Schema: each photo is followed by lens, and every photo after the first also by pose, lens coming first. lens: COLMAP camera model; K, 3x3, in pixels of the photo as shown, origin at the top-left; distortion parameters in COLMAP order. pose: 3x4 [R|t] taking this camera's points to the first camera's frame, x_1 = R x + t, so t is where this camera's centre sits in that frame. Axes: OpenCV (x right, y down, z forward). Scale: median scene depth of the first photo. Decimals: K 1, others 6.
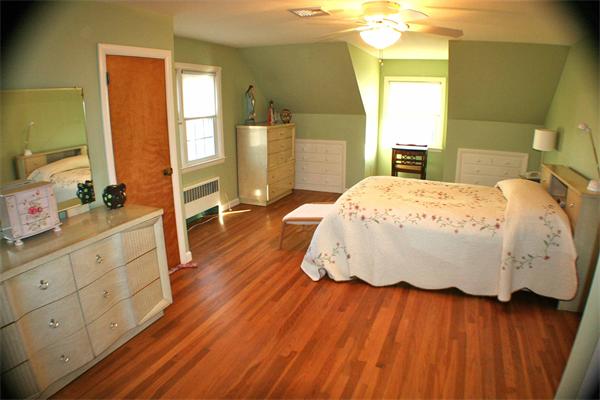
lens RADIAL K [[386.0, 0, 302.4], [0, 386.0, 209.1], [0, 0, 1]] dist [-0.202466, 0.042556]
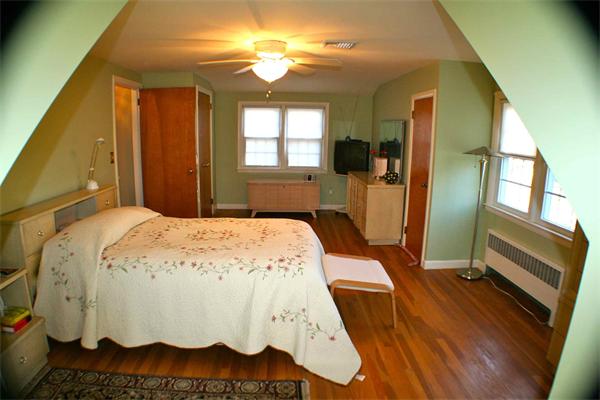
lens RADIAL K [[386.0, 0, 302.4], [0, 386.0, 209.1], [0, 0, 1]] dist [-0.202466, 0.042556]
pose [[-0.923733, 0.040336, -0.380908, 0.385204], [-0.142411, 0.886988, 0.439285, -0.384709], [0.355580, 0.460028, -0.813596, 1.424586]]
